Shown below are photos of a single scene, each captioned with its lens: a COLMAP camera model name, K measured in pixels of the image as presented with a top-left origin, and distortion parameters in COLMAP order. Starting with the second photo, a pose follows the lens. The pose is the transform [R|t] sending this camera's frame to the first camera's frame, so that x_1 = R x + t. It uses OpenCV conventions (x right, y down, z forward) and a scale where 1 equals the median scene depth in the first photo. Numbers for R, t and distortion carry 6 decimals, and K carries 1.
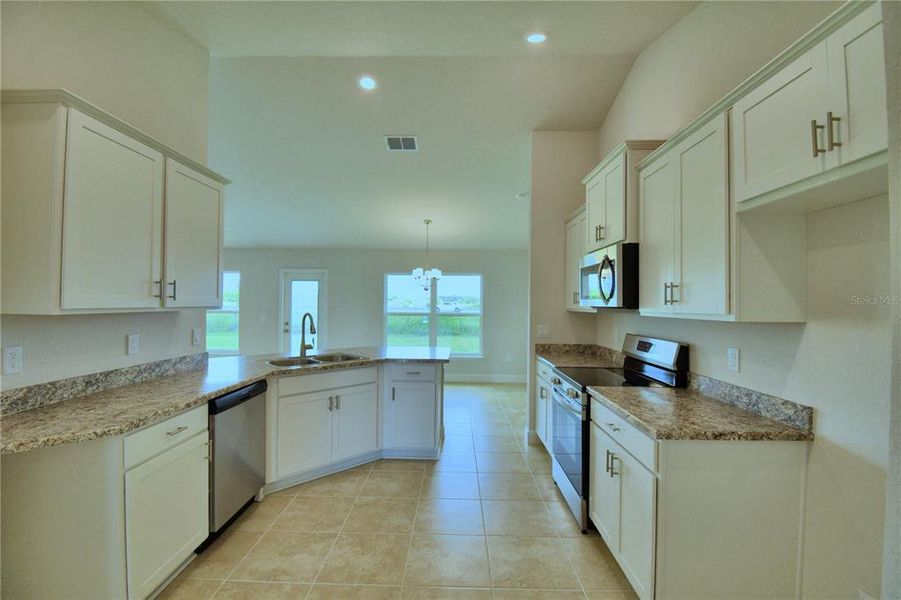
lens RADIAL K [[390.8, 0, 447.8], [0, 390.8, 300.9], [0, 0, 1]] dist [-0.002823, -0.014071]
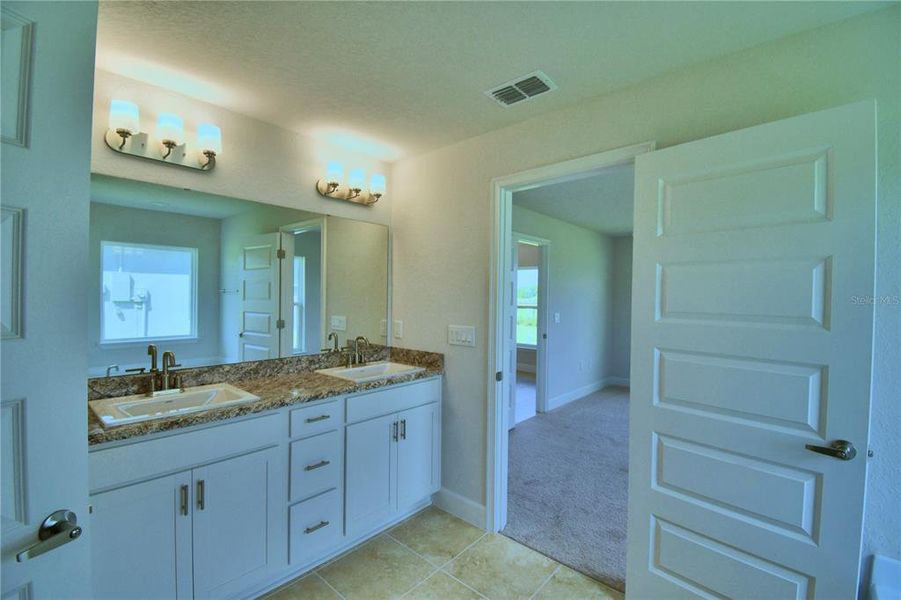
lens RADIAL K [[390.8, 0, 447.3], [0, 390.8, 299.1], [0, 0, 1]] dist [-0.002823, -0.014071]
pose [[0.752051, 0.001431, -0.659103, 0.121251], [0.001258, 0.999993, 0.003607, 0.013845], [0.659103, -0.003542, 0.752044, 0.281070]]
